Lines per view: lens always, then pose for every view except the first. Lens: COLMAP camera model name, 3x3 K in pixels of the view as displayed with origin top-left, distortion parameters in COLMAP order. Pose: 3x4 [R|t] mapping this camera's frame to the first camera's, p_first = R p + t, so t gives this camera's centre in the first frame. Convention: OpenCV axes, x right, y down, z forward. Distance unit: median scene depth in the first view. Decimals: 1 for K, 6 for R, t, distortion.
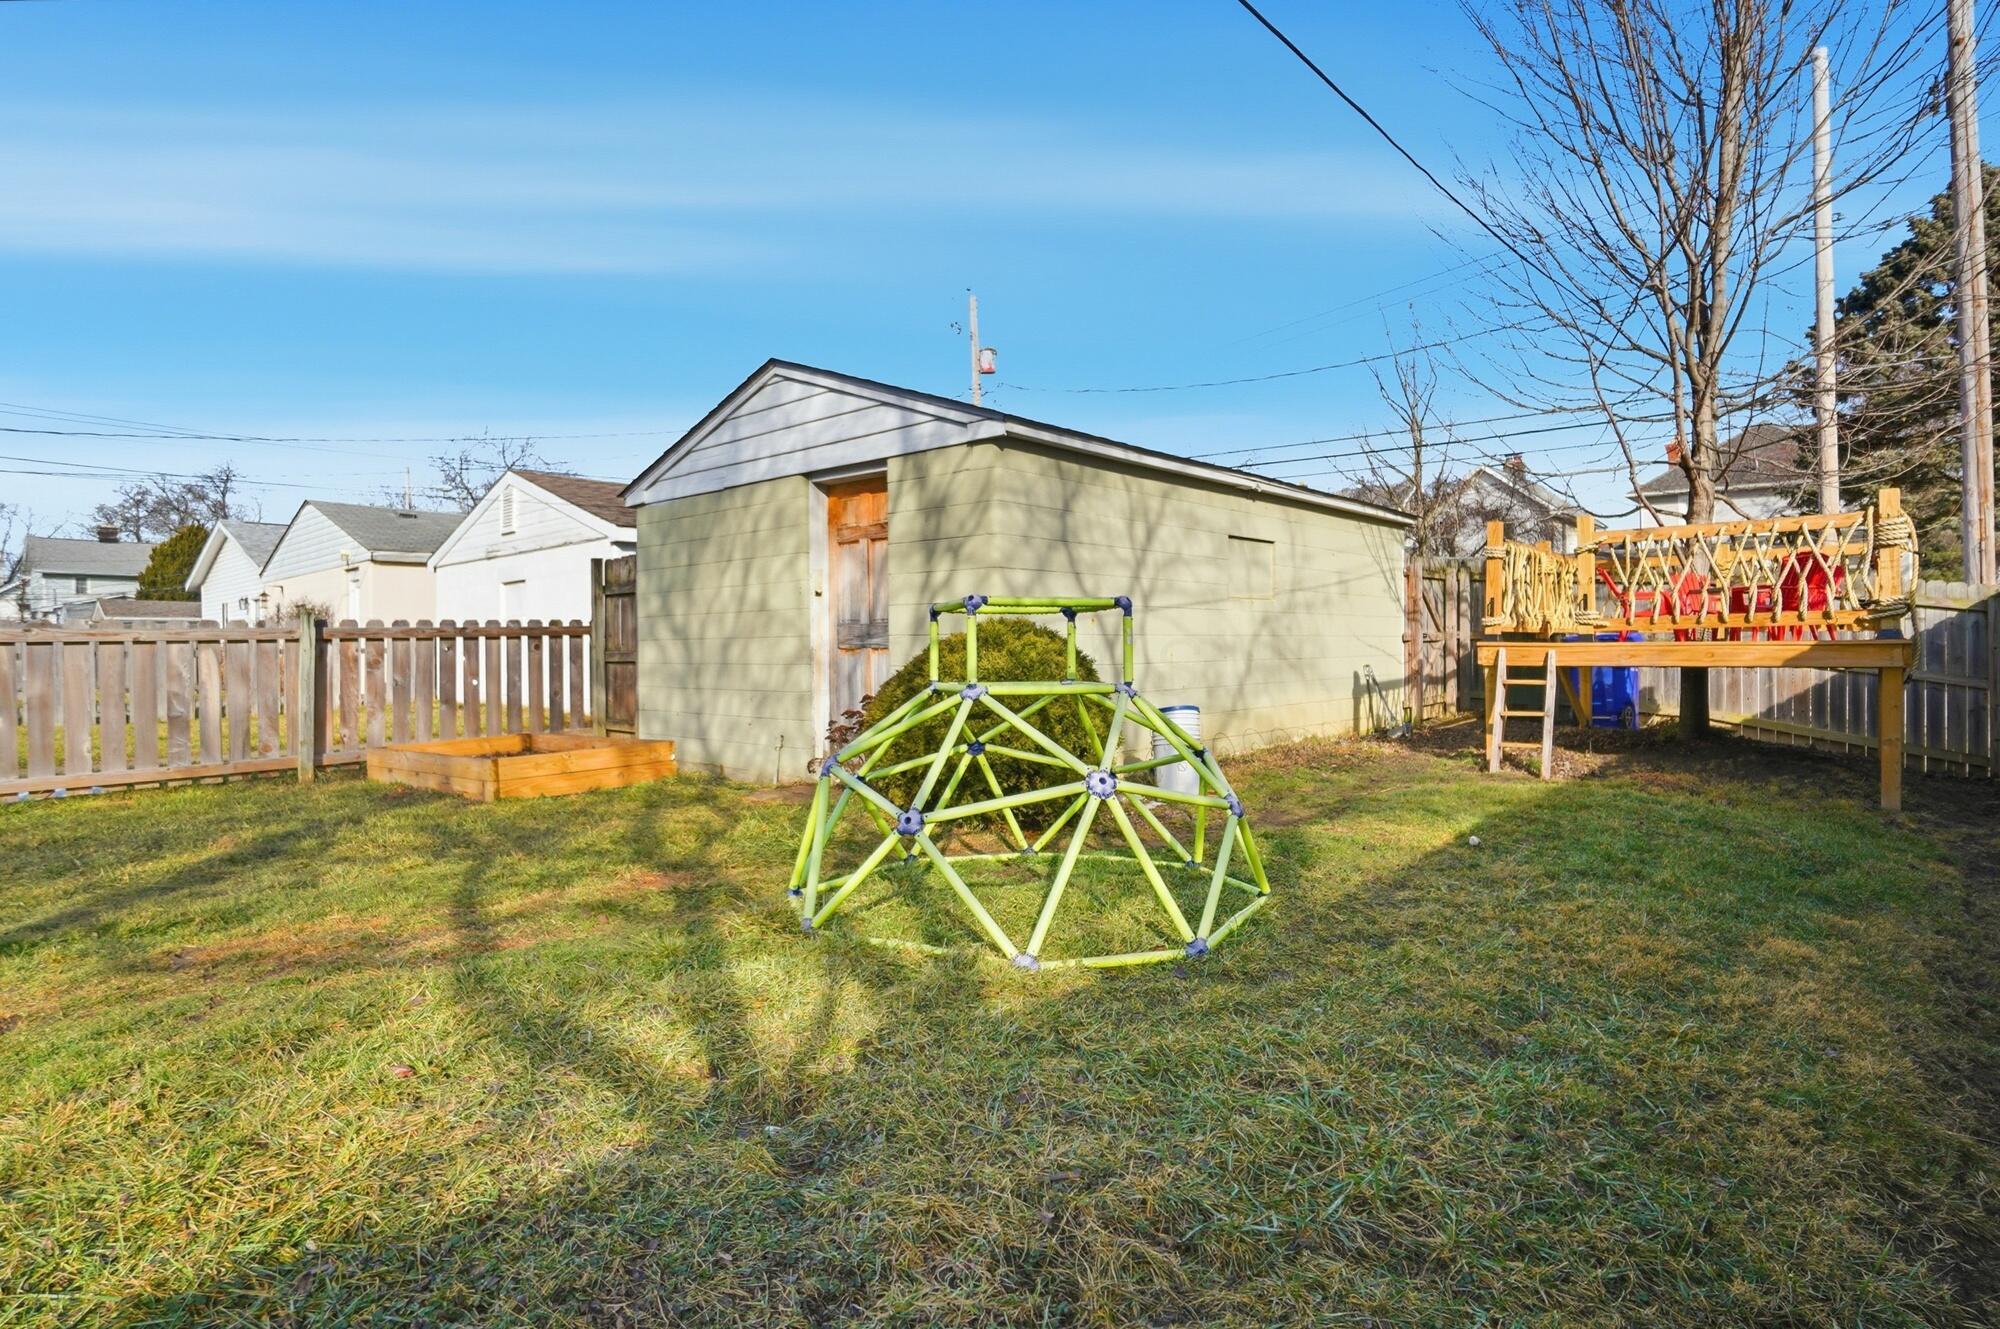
lens RADIAL K [[1028.6, 0, 1010.9], [0, 1028.6, 630.8], [0, 0, 1]] dist [-0.001803, -0.000066]
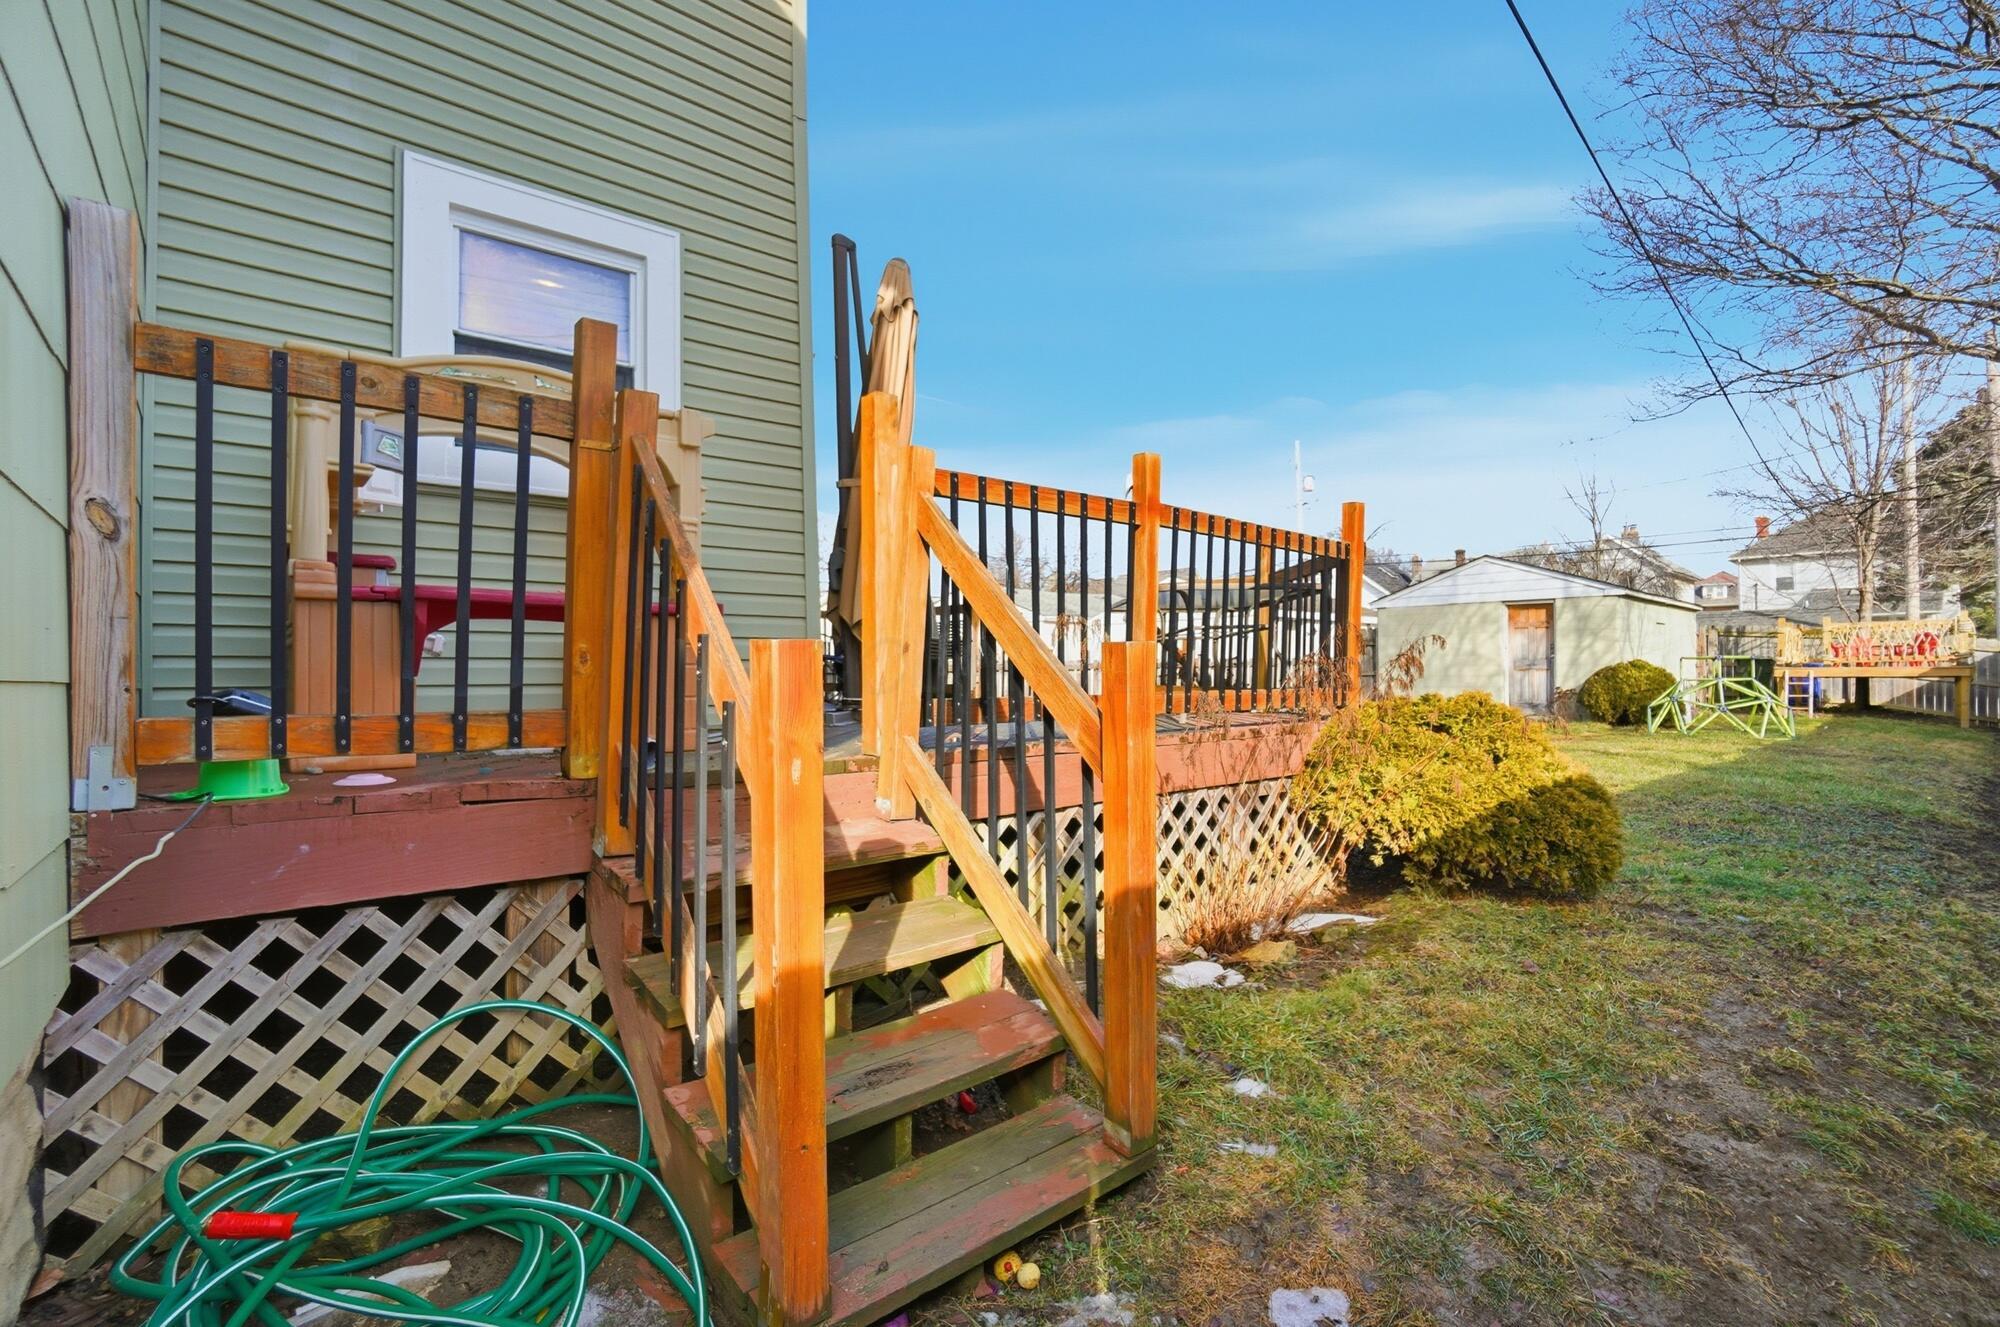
lens RADIAL K [[889.8, 0, 996.2], [0, 889.8, 672.4], [0, 0, 1]] dist [-0.051395, 0.020414]
pose [[0.993048, -0.000219, -0.117714, -1.143378], [0.002204, 0.999858, 0.016729, -0.014859], [0.117693, -0.016872, 0.992907, -1.260680]]
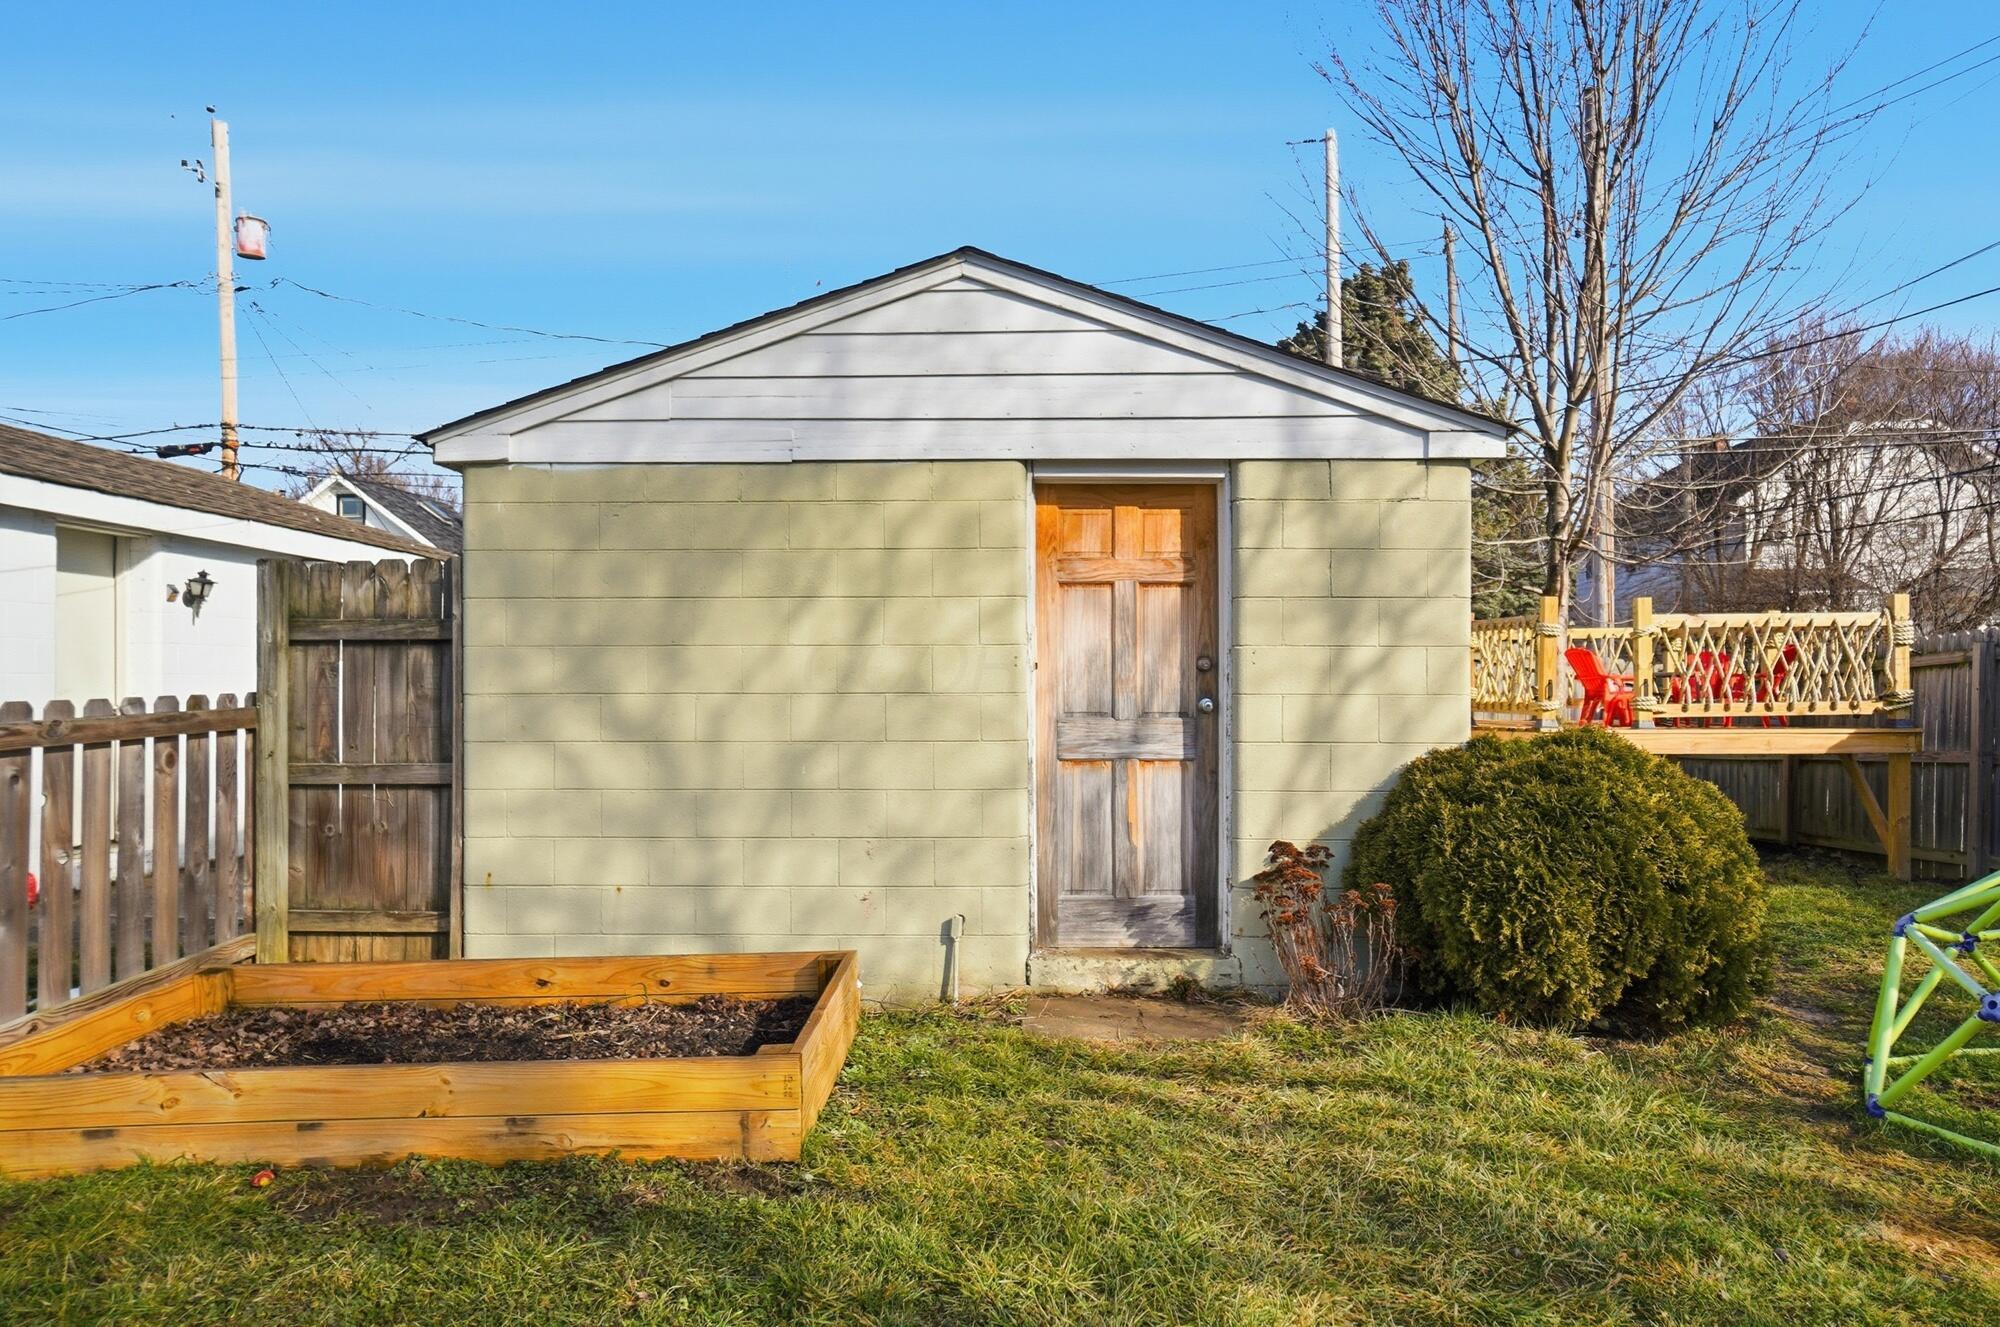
lens RADIAL K [[1285.1, 0, 991.6], [0, 1285.1, 670.4], [0, 0, 1]] dist [0.042528, -0.000040]
pose [[0.758090, 0.018284, 0.651893, -0.662989], [-0.016816, 0.999823, -0.008487, -0.027142], [-0.651933, -0.004528, 0.758263, 0.445457]]
